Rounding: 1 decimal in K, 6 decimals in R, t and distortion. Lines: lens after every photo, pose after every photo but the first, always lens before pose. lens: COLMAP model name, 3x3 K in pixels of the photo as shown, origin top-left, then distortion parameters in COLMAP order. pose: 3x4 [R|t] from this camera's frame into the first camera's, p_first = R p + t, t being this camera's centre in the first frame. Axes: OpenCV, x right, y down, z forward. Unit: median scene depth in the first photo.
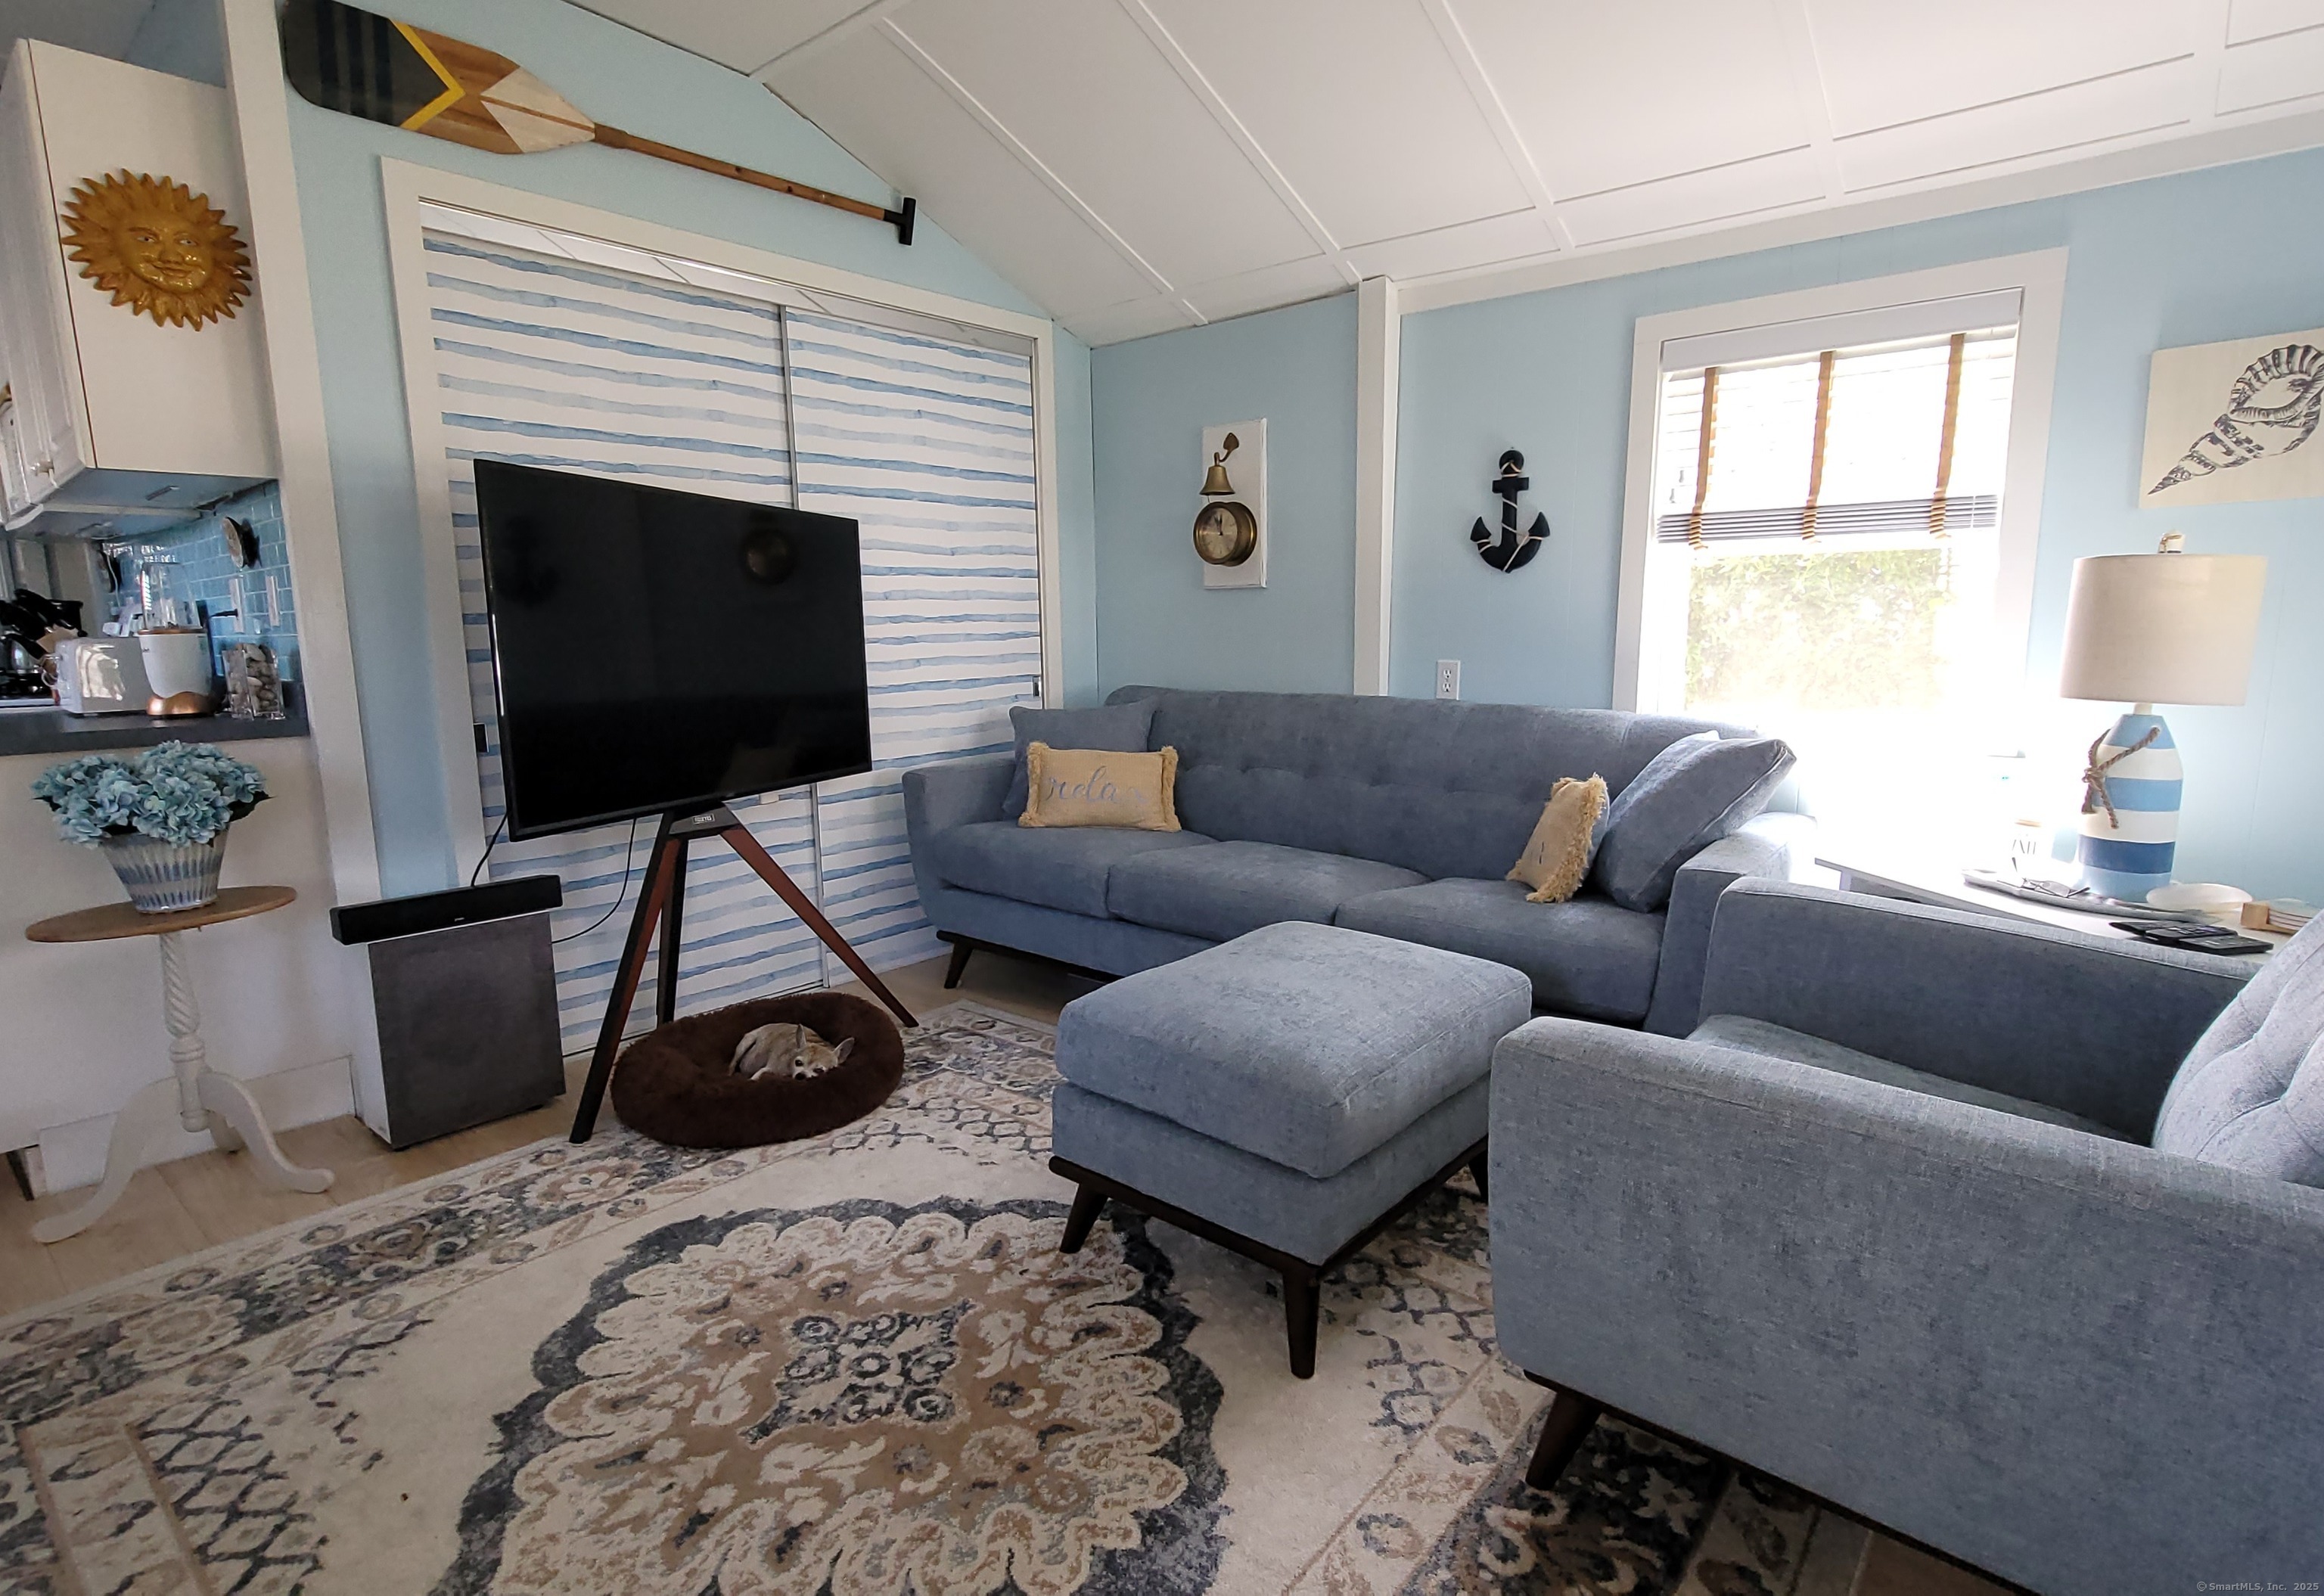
lens RADIAL K [[1157.4, 0, 1159.3], [0, 1157.4, 809.4], [0, 0, 1]] dist [-0.009010, 0.001258]
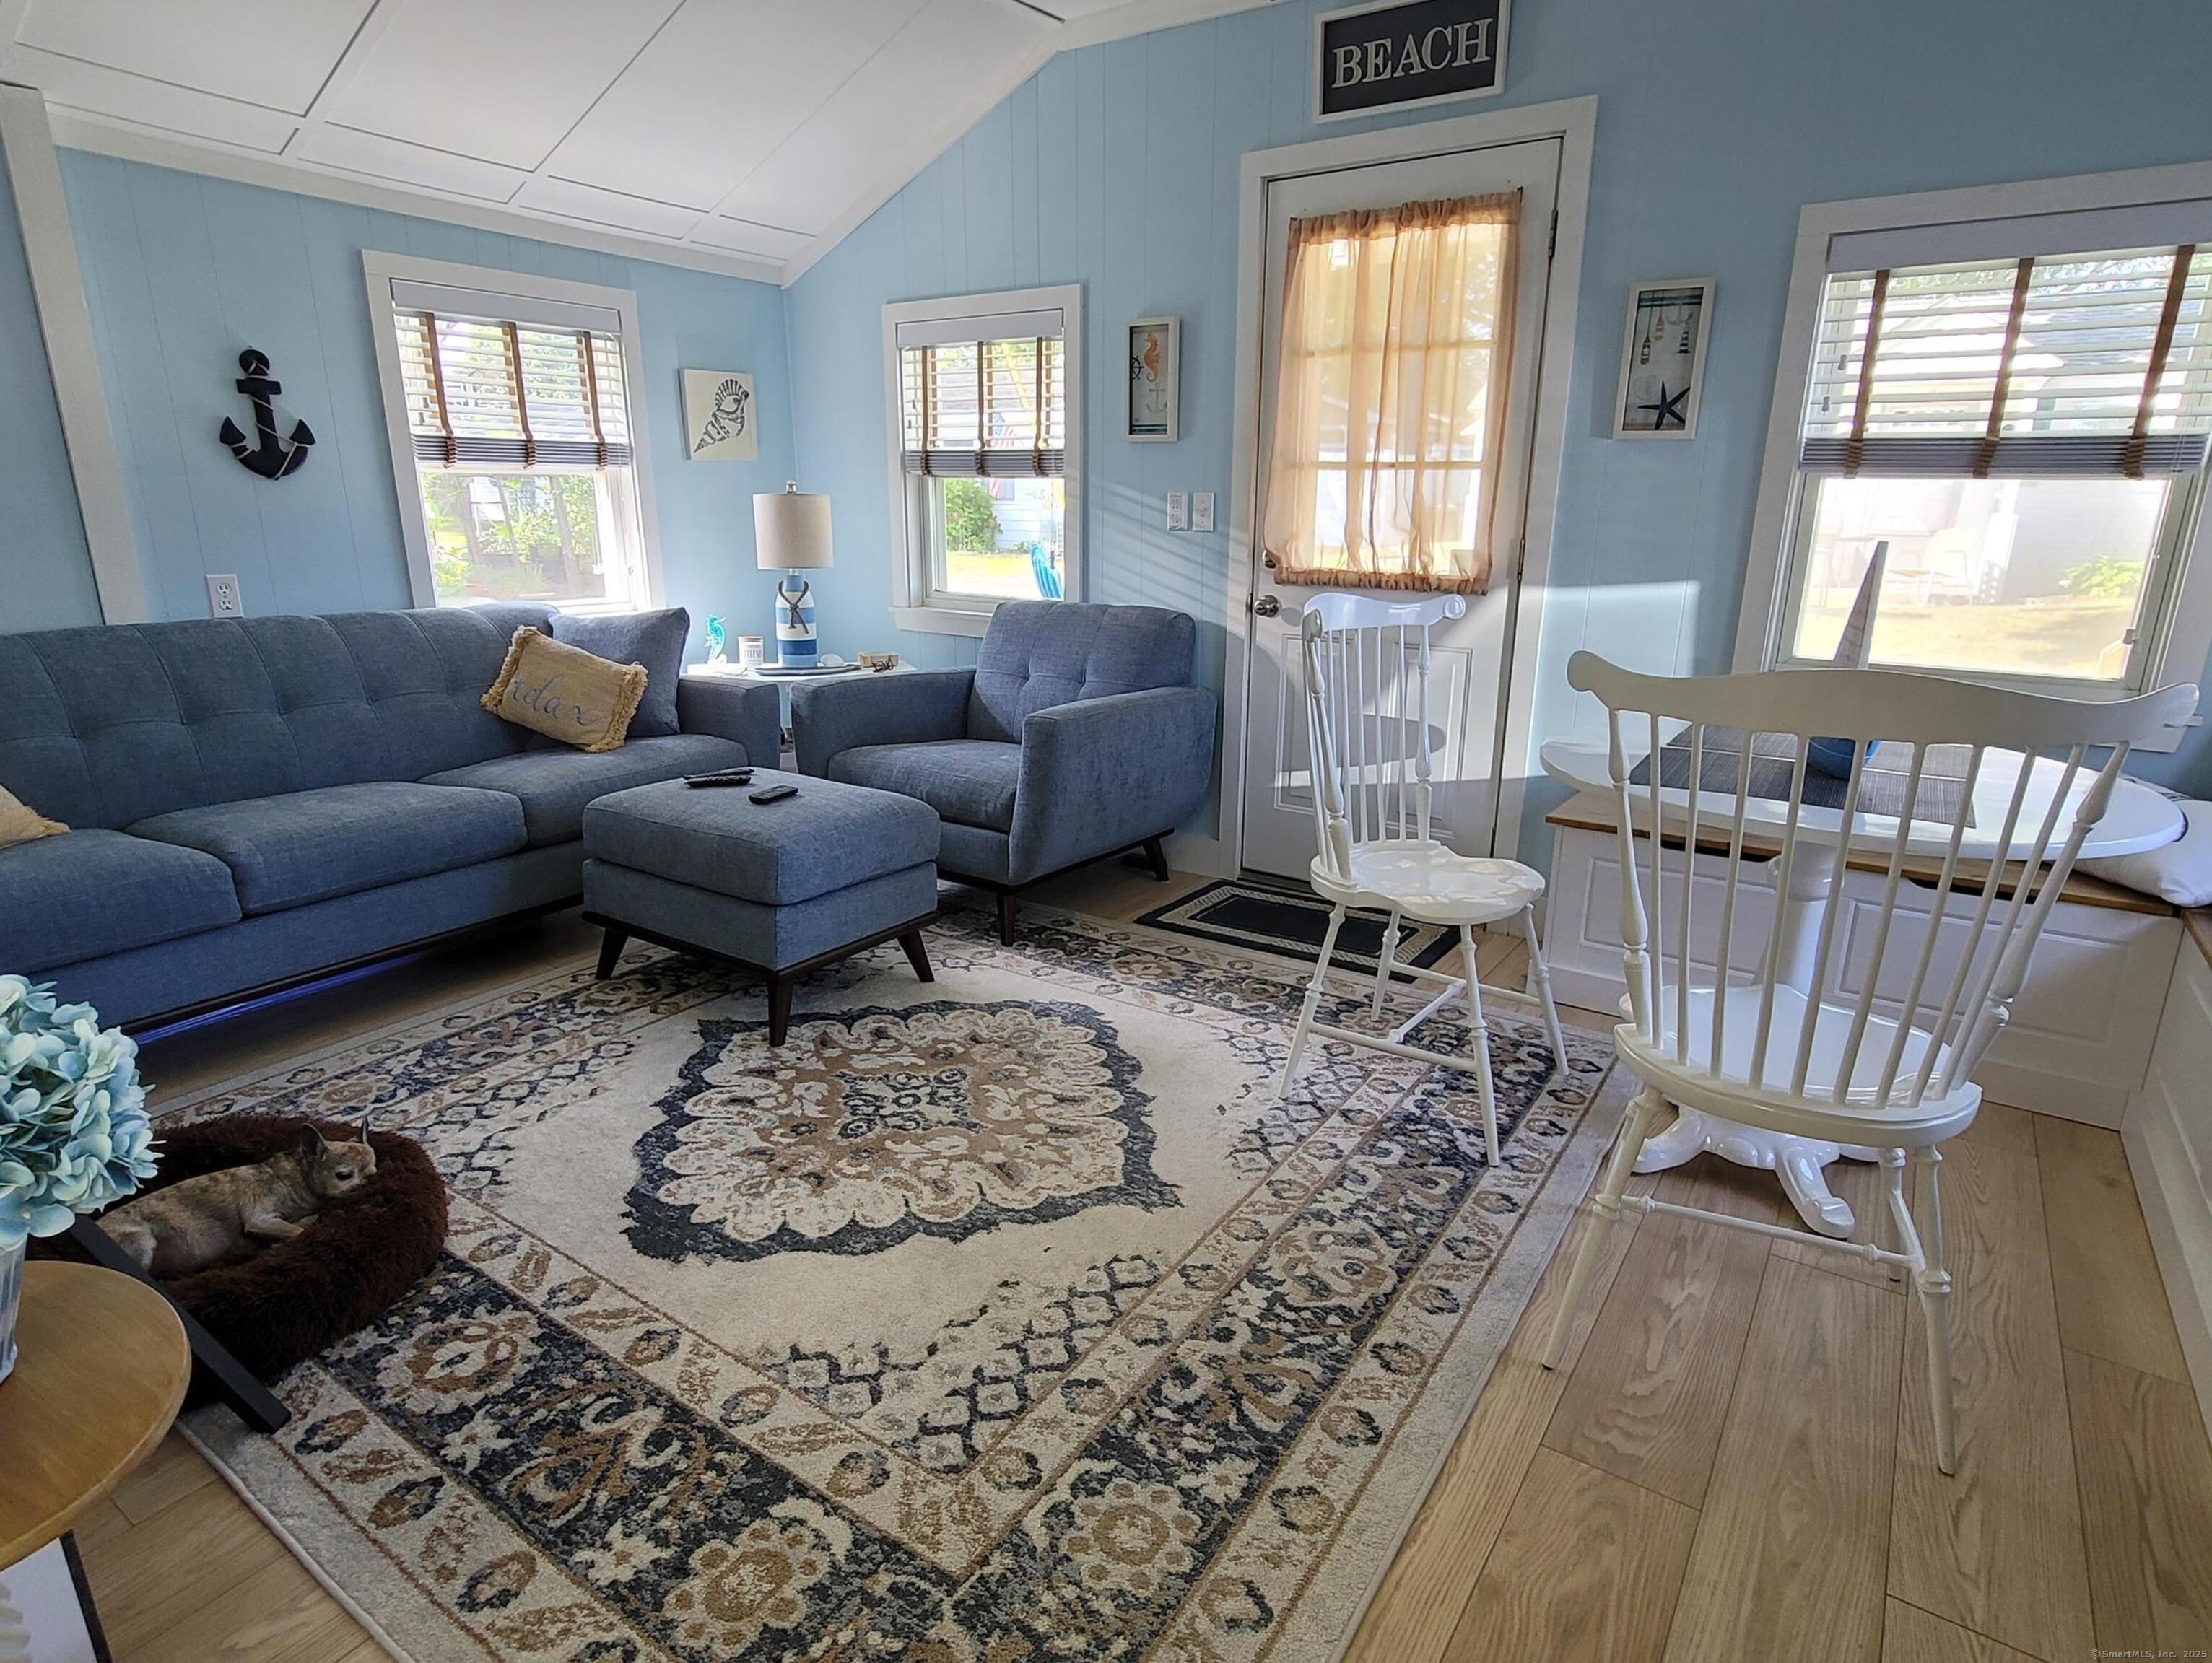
lens RADIAL K [[1191.9, 0, 1108.8], [0, 1191.9, 833.2], [0, 0, 1]] dist [-0.002308, 0.000251]
pose [[-0.094820, -0.264901, 0.959602, -1.276407], [0.149798, 0.949173, 0.276824, -0.147314], [-0.984159, 0.169995, -0.050319, 0.640340]]
